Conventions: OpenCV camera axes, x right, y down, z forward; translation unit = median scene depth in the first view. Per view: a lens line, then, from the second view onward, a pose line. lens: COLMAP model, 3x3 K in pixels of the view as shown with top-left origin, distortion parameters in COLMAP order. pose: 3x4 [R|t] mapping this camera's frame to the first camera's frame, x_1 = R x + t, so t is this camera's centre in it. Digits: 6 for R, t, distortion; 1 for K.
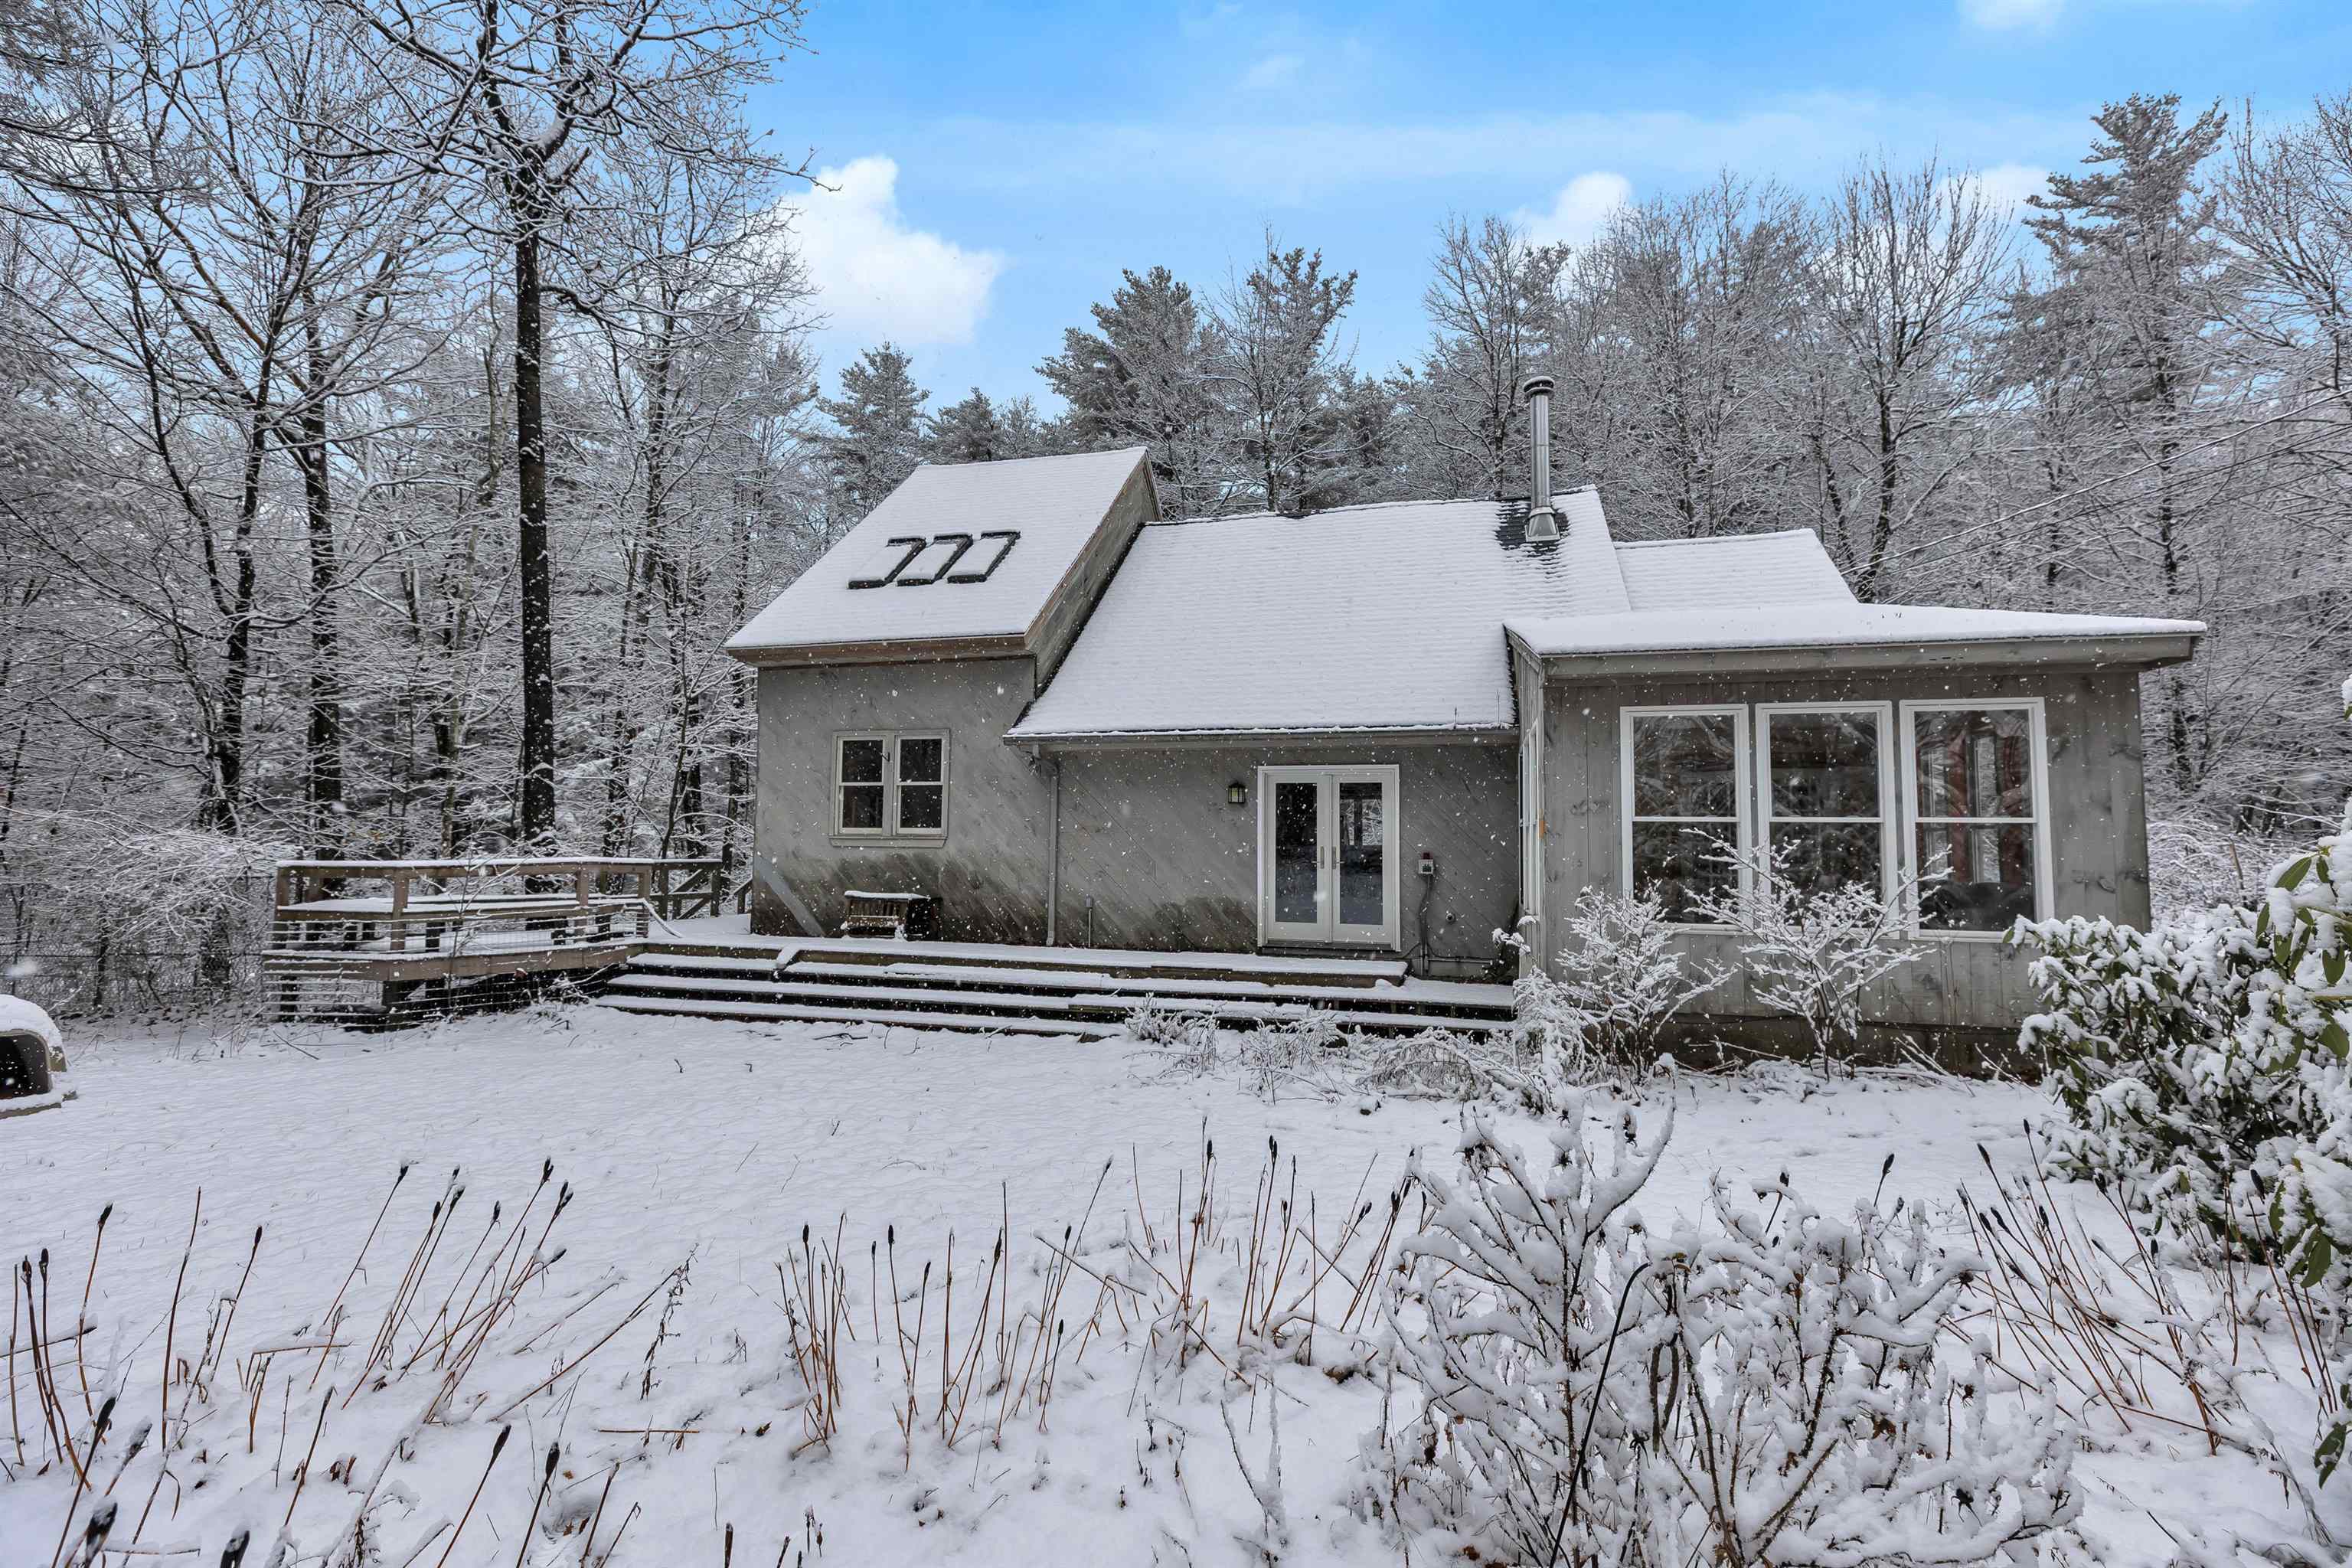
lens RADIAL K [[1048.0, 0, 1172.8], [0, 1048.0, 782.9], [0, 0, 1]] dist [0.006132, -0.002300]
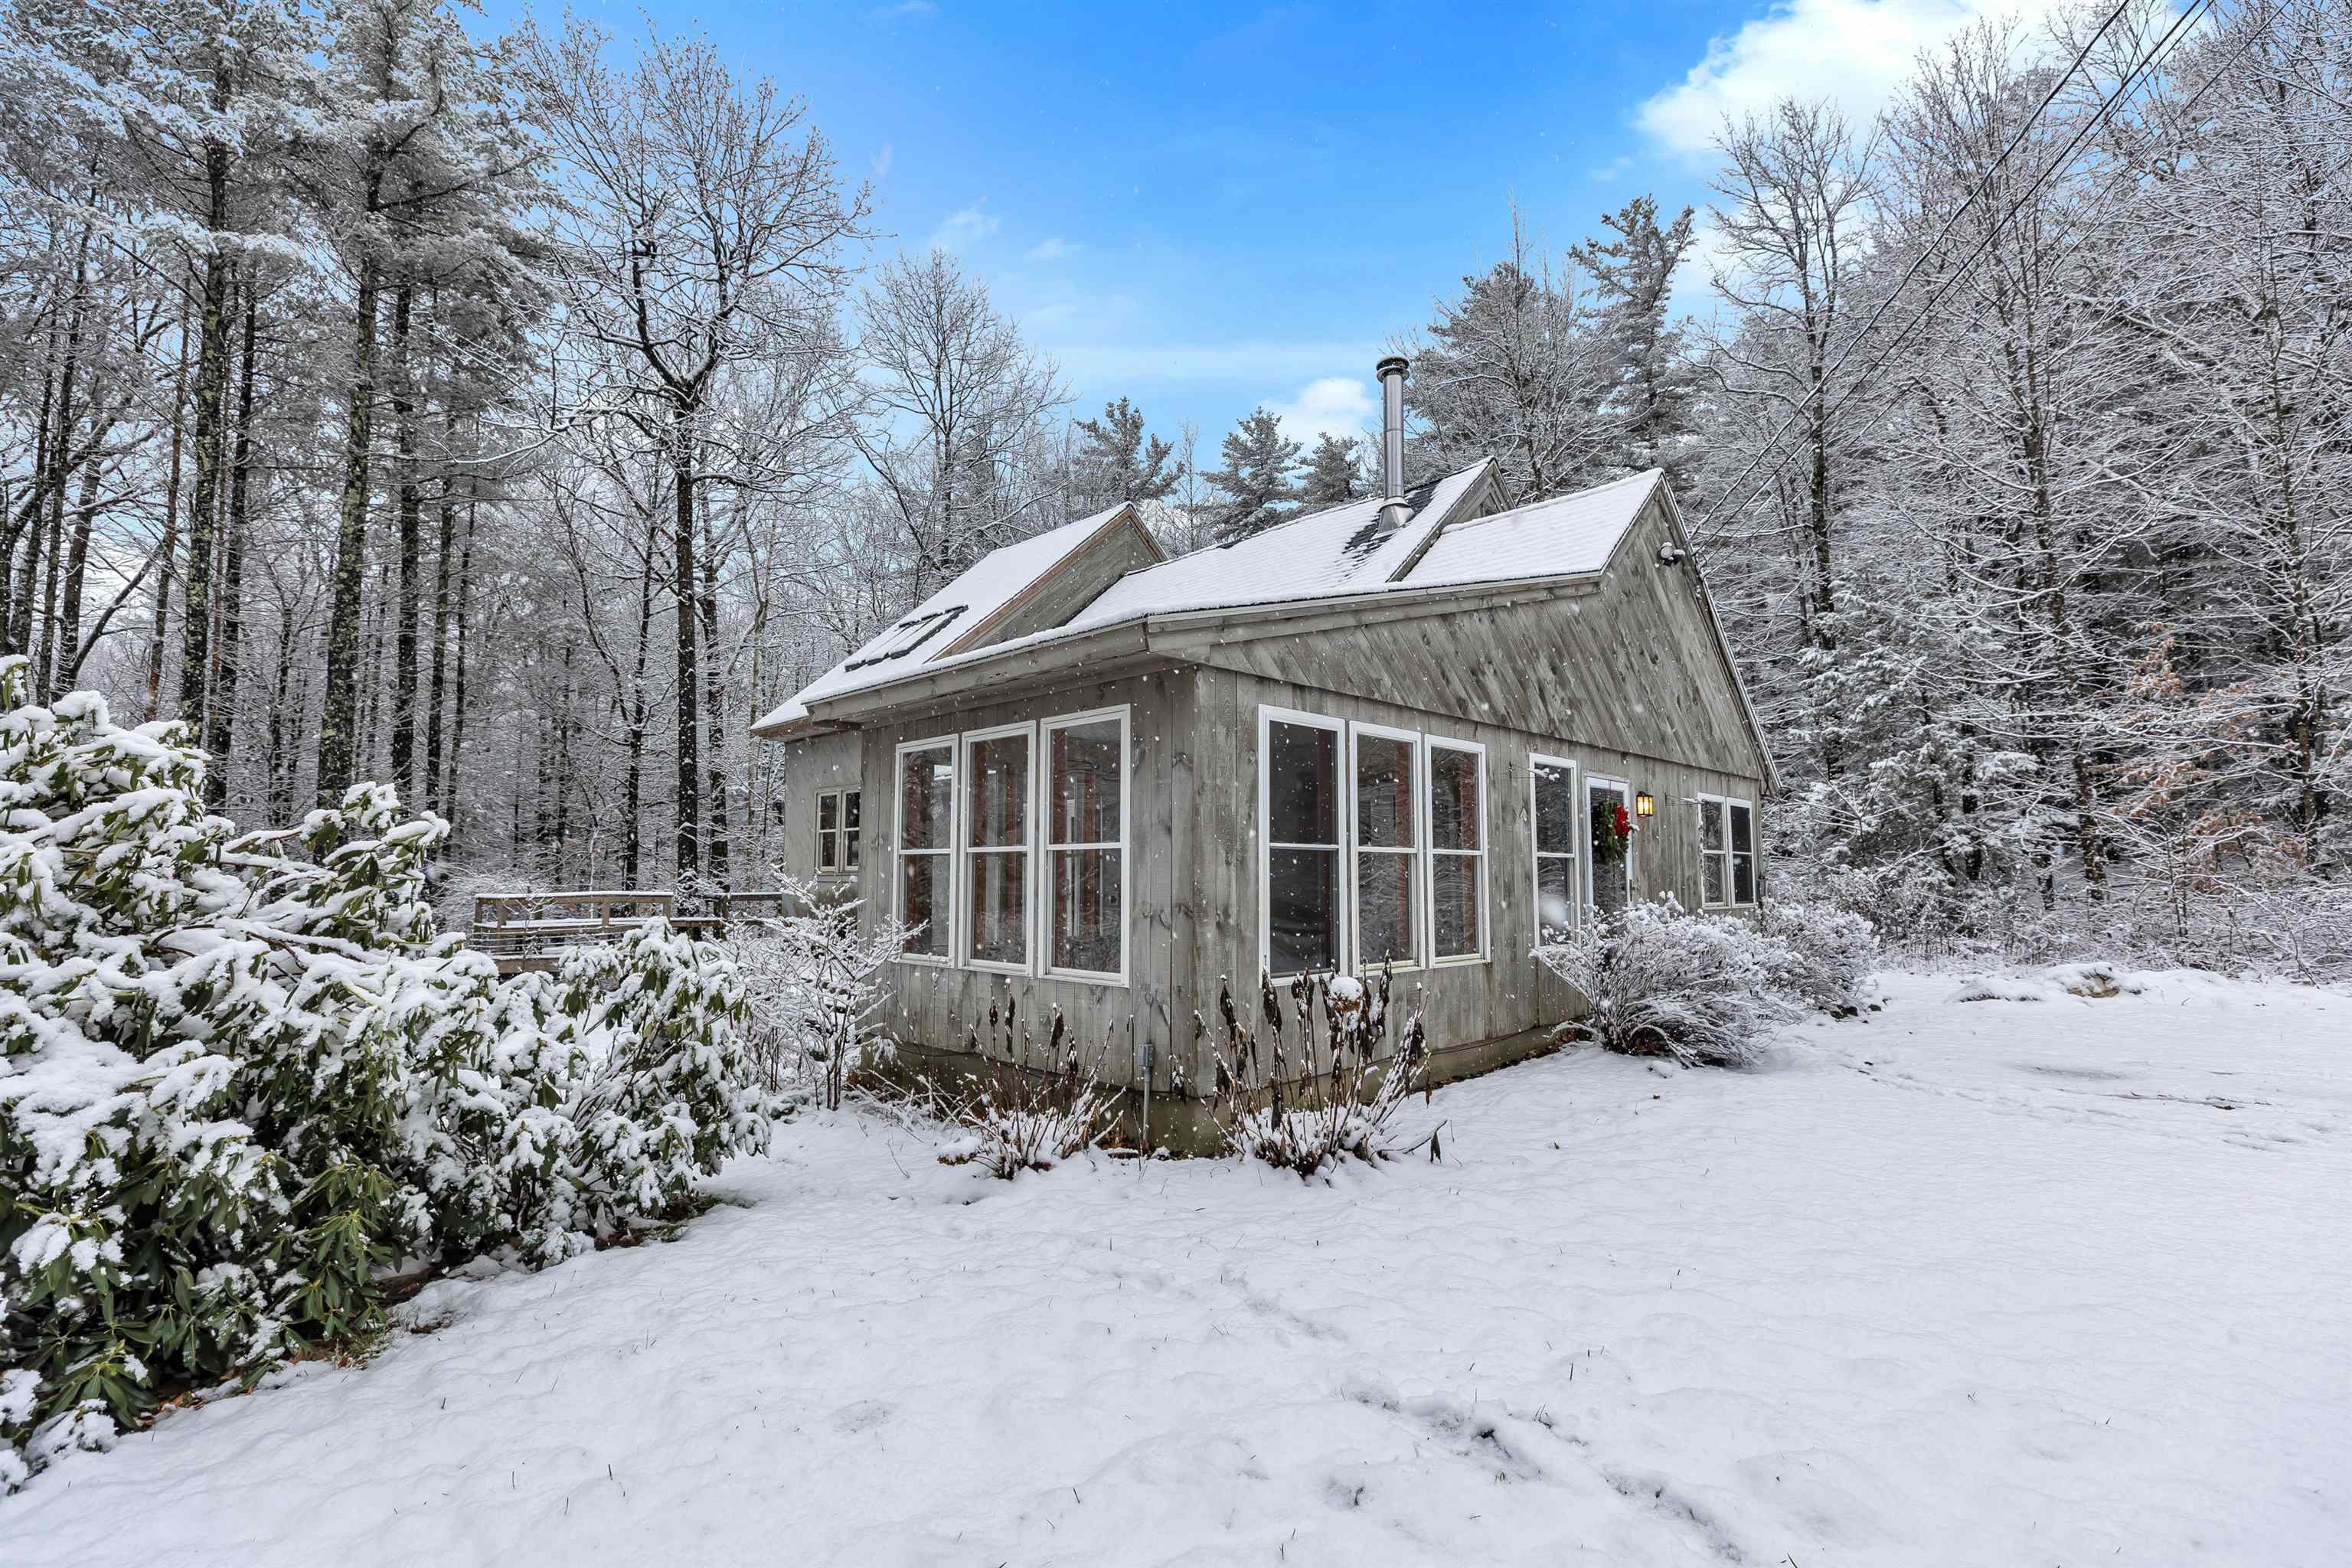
lens RADIAL K [[1048.0, 0, 1171.1], [0, 1048.0, 781.4], [0, 0, 1]] dist [0.006132, -0.002300]
pose [[0.861031, -0.054898, -0.505580, 0.627619], [0.039635, 0.998376, -0.040907, 0.009642], [0.507005, 0.015184, 0.861809, 0.129088]]
